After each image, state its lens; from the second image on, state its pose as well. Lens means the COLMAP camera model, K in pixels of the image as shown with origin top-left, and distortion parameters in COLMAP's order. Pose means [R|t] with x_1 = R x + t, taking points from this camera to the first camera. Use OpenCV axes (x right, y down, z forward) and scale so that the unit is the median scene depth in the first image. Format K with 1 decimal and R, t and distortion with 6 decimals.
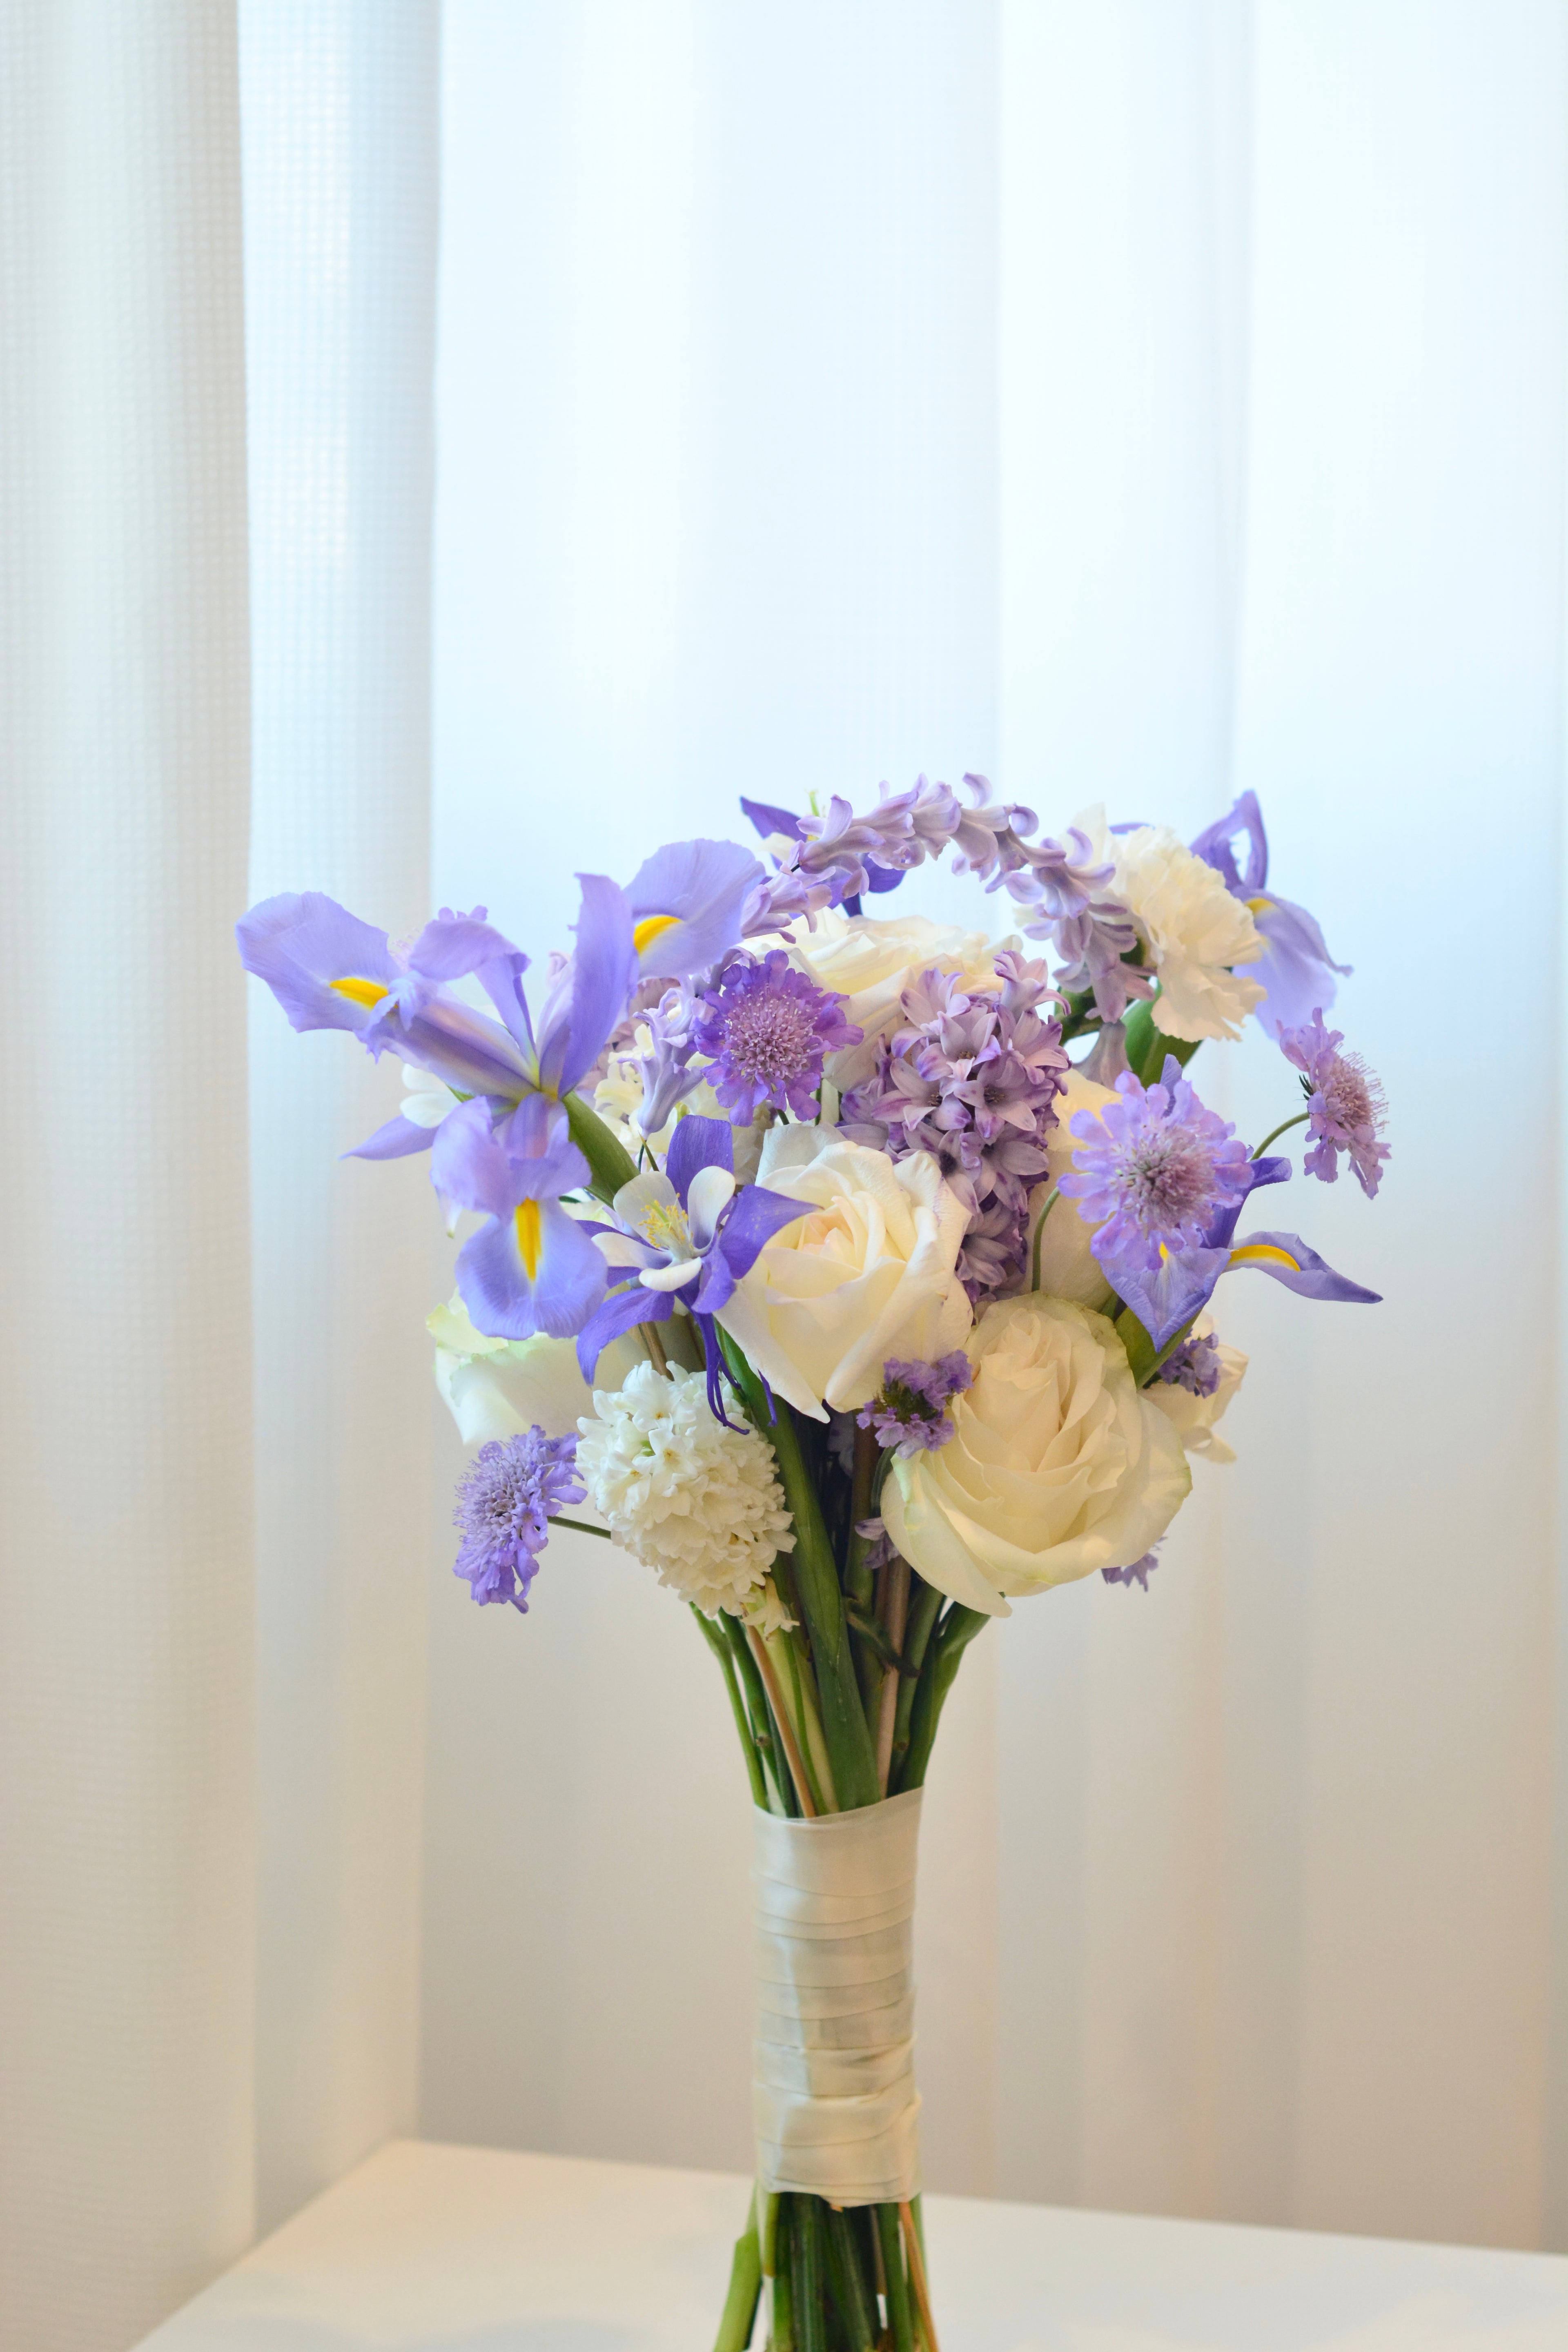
lens RADIAL K [[5459.8, 0, 784.0], [0, 5459.8, 1176.0], [0, 0, 1]] dist [0.120602, -0.427952]
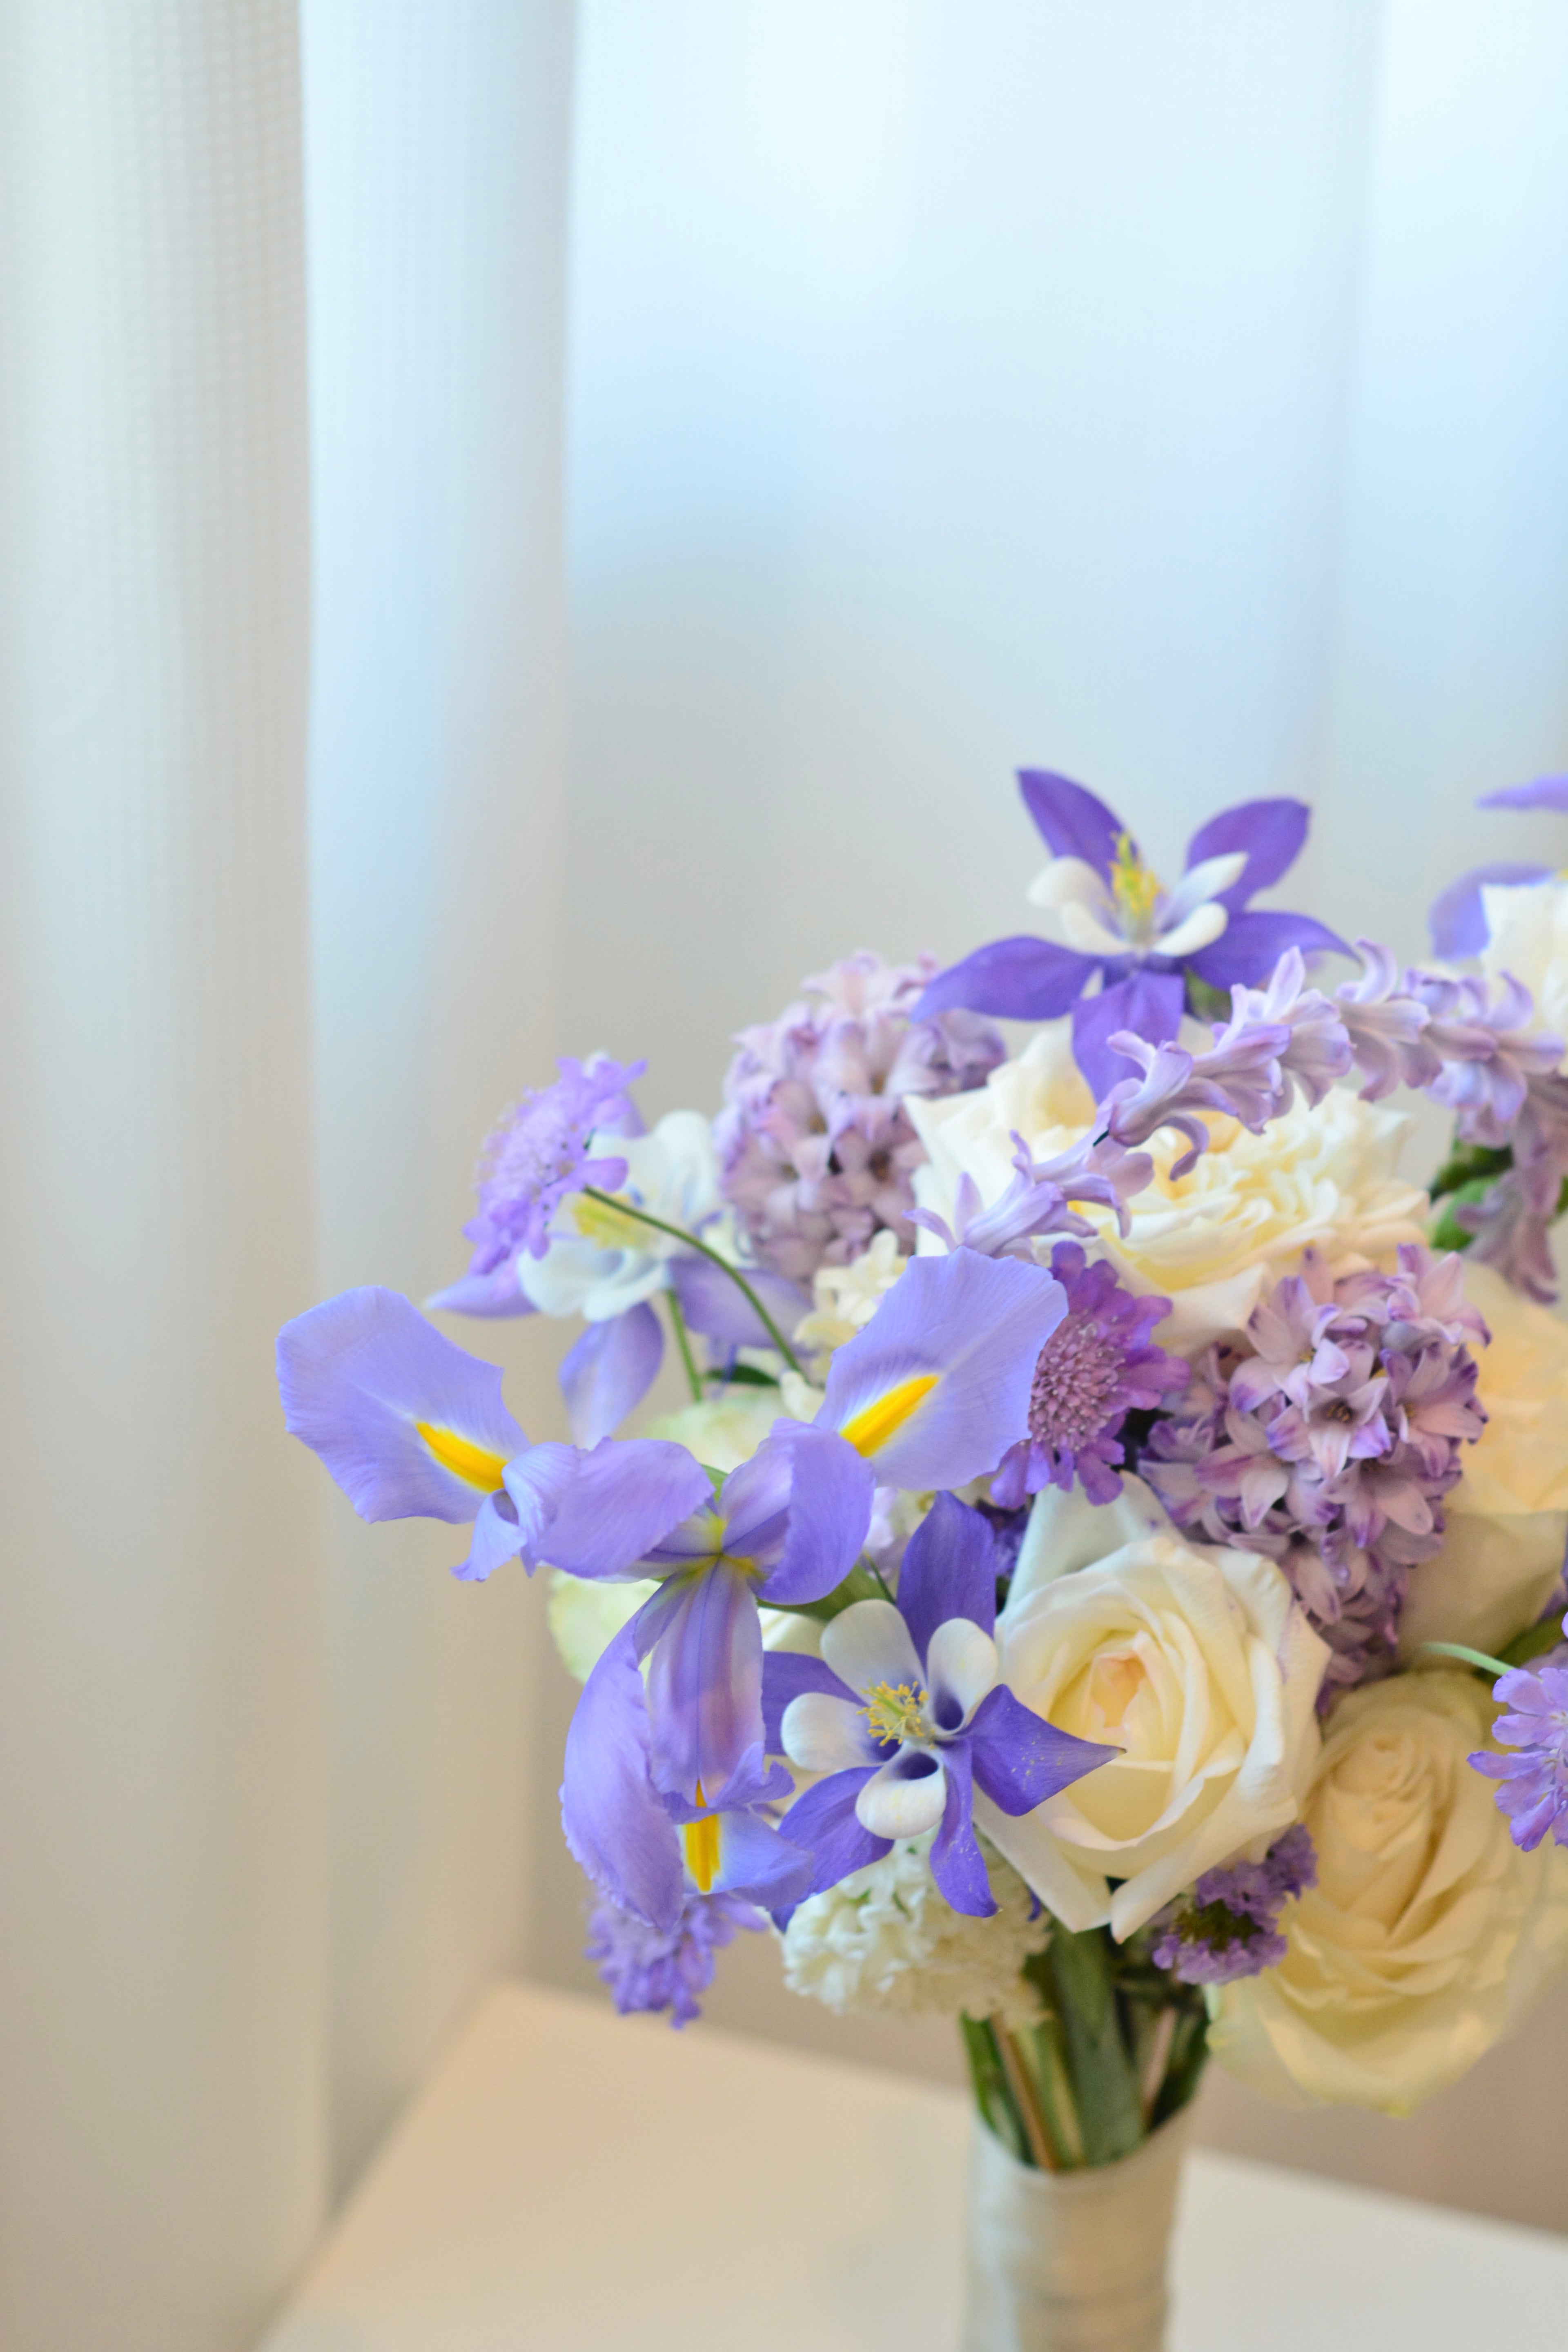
lens RADIAL K [[5459.8, 0, 784.0], [0, 5459.8, 1176.0], [0, 0, 1]] dist [0.120602, -0.427952]
pose [[0.999174, 0.039125, -0.011008, -0.030044], [-0.031555, 0.917445, 0.396610, -0.321019], [0.025616, -0.395935, 0.917921, 0.374132]]
